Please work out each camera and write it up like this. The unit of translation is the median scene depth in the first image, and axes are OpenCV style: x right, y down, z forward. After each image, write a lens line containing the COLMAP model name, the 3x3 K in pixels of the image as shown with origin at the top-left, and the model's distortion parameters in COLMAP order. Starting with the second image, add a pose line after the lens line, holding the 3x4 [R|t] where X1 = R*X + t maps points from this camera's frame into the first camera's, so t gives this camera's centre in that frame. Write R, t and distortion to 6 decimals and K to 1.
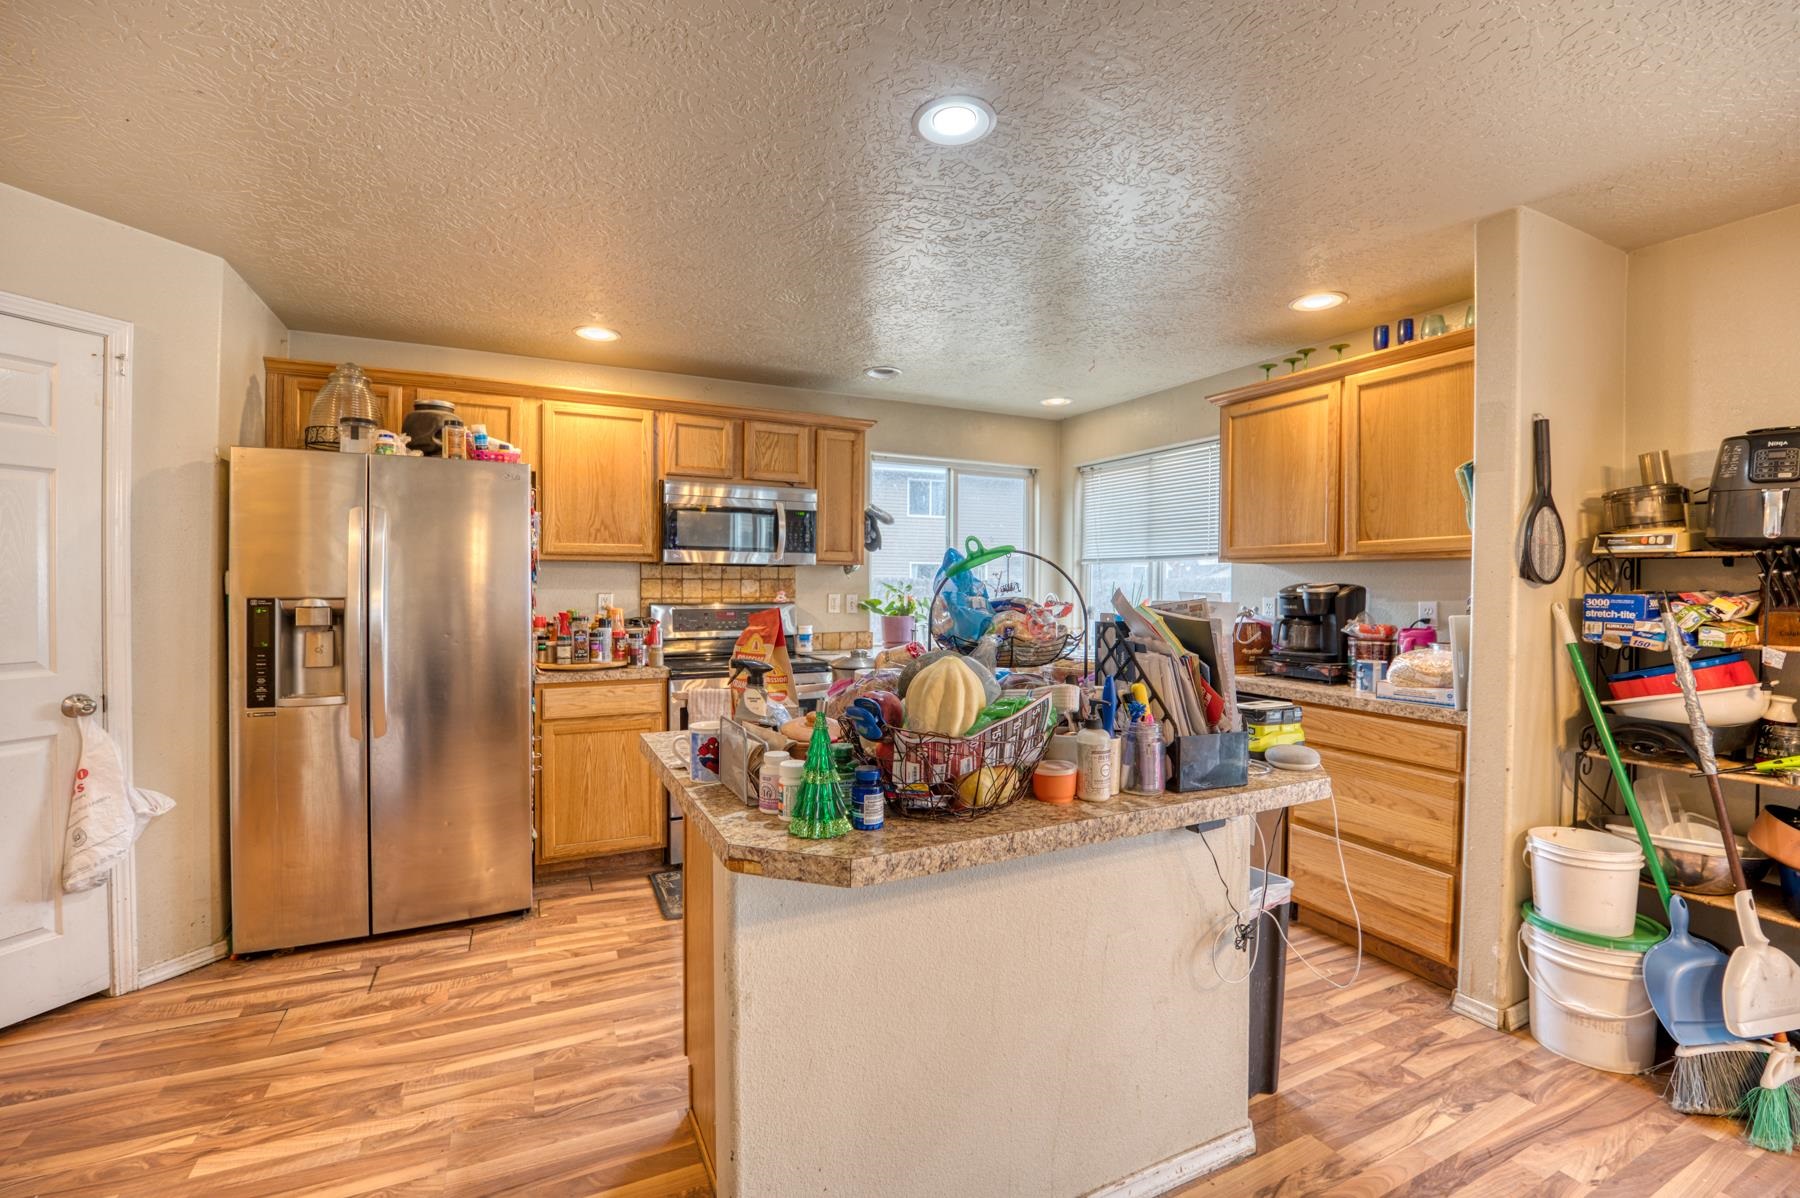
lens RADIAL K [[736.2, 0, 896.7], [0, 736.2, 593.5], [0, 0, 1]] dist [-0.021748, -0.000627]
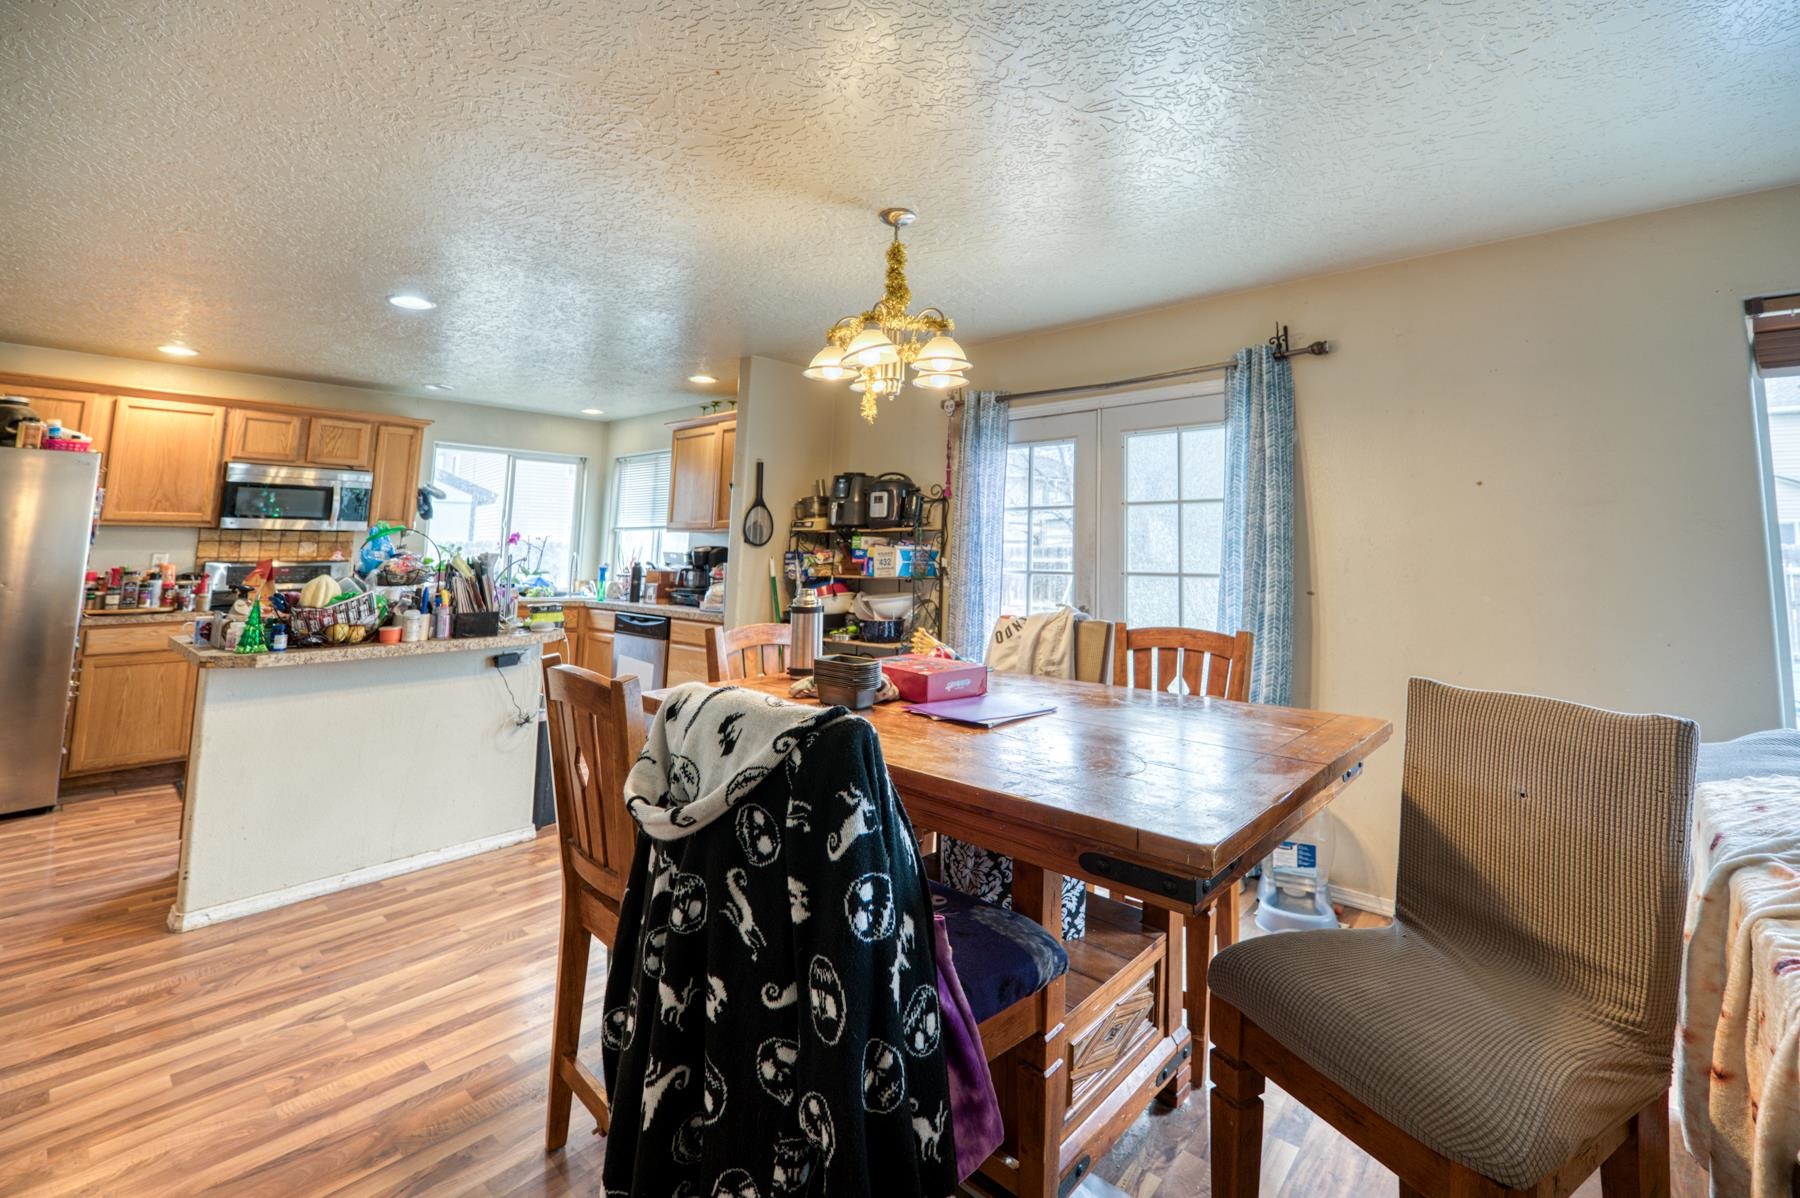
lens RADIAL K [[769.2, 0, 894.6], [0, 769.2, 436.8], [0, 0, 1]] dist [-0.024335, -0.000579]
pose [[0.928222, 0.049665, 0.368696, 0.298281], [0.007728, 0.988261, -0.152581, 0.010049], [-0.371946, 0.144478, 0.916942, -0.699486]]
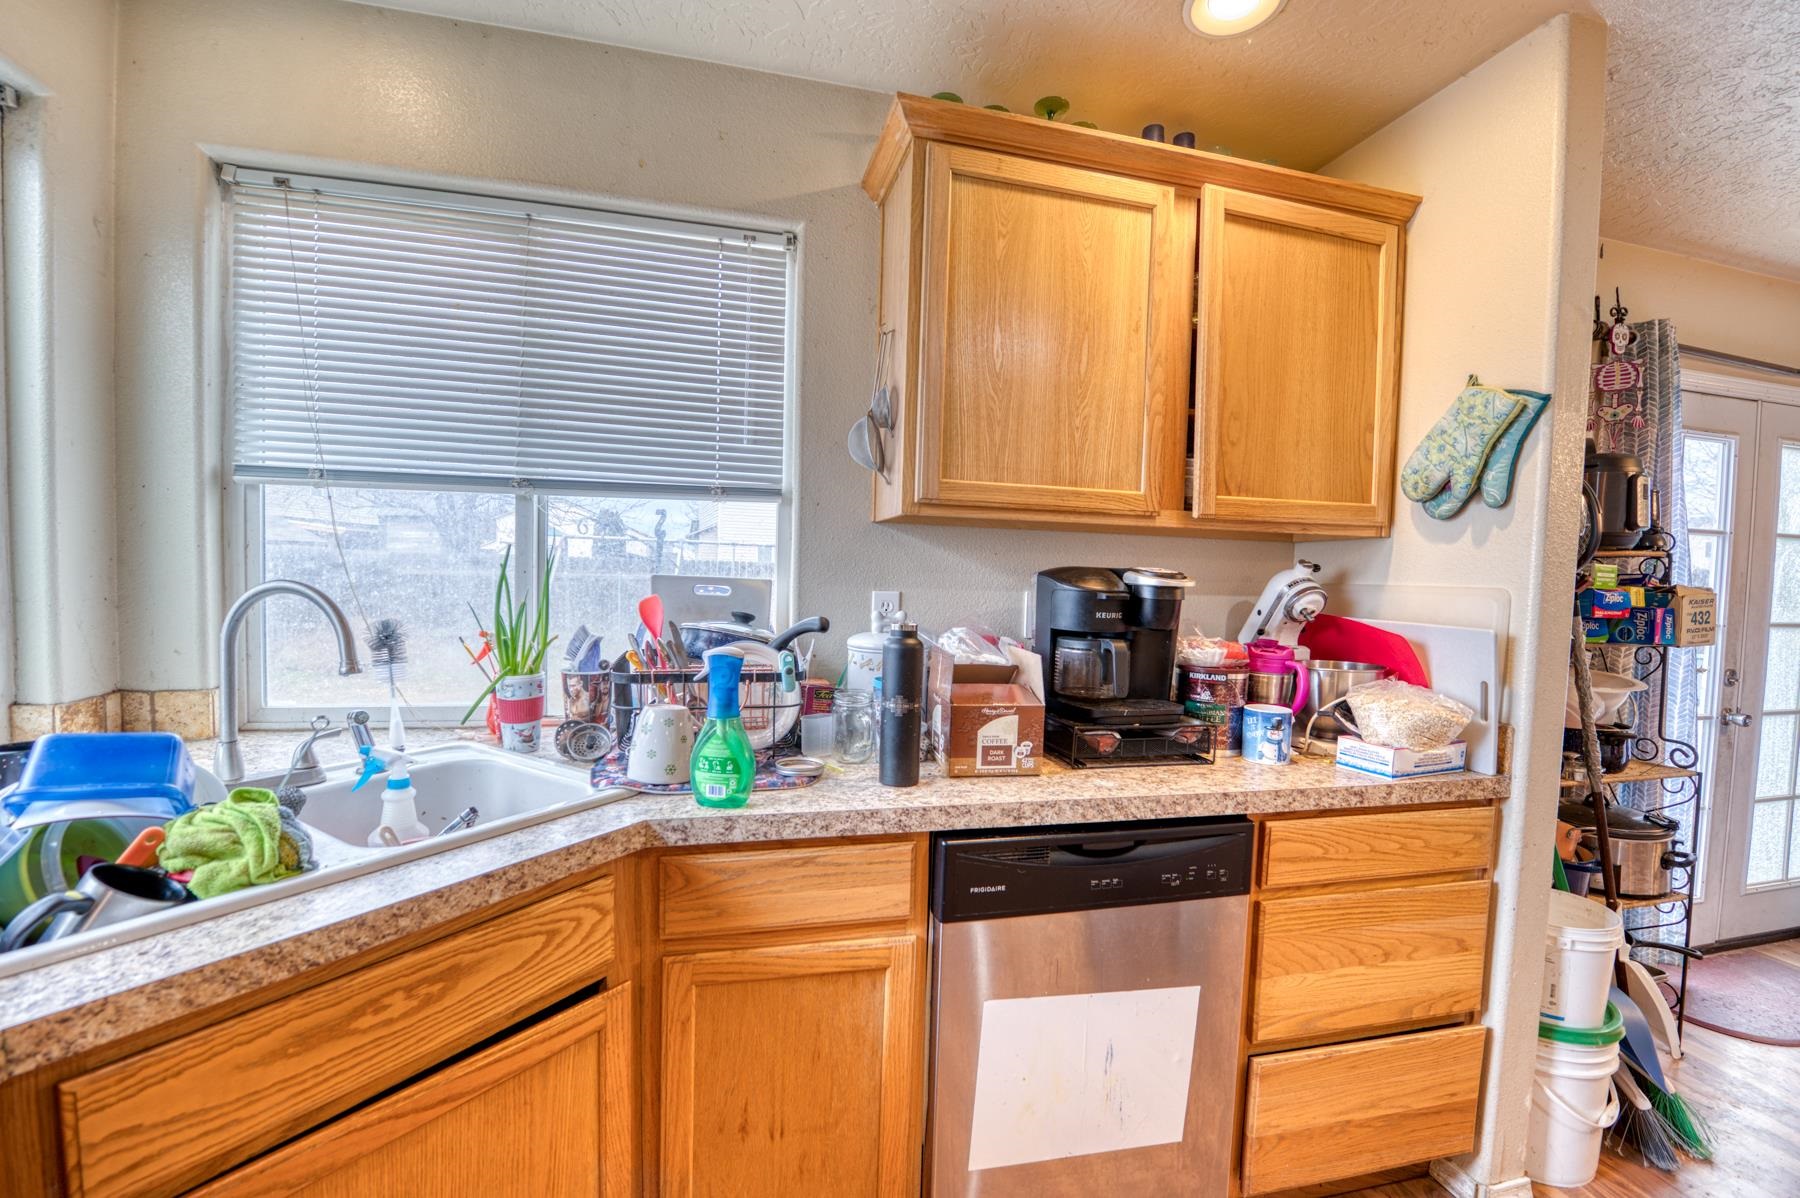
lens RADIAL K [[718.4, 0, 931.2], [0, 718.4, 608.5], [0, 0, 1]] dist [-0.027422, -0.000159]
pose [[0.223040, -0.042946, 0.973863, 0.039468], [-0.017107, 0.998703, 0.047959, -0.006211], [-0.974659, -0.027357, 0.222016, 0.956581]]
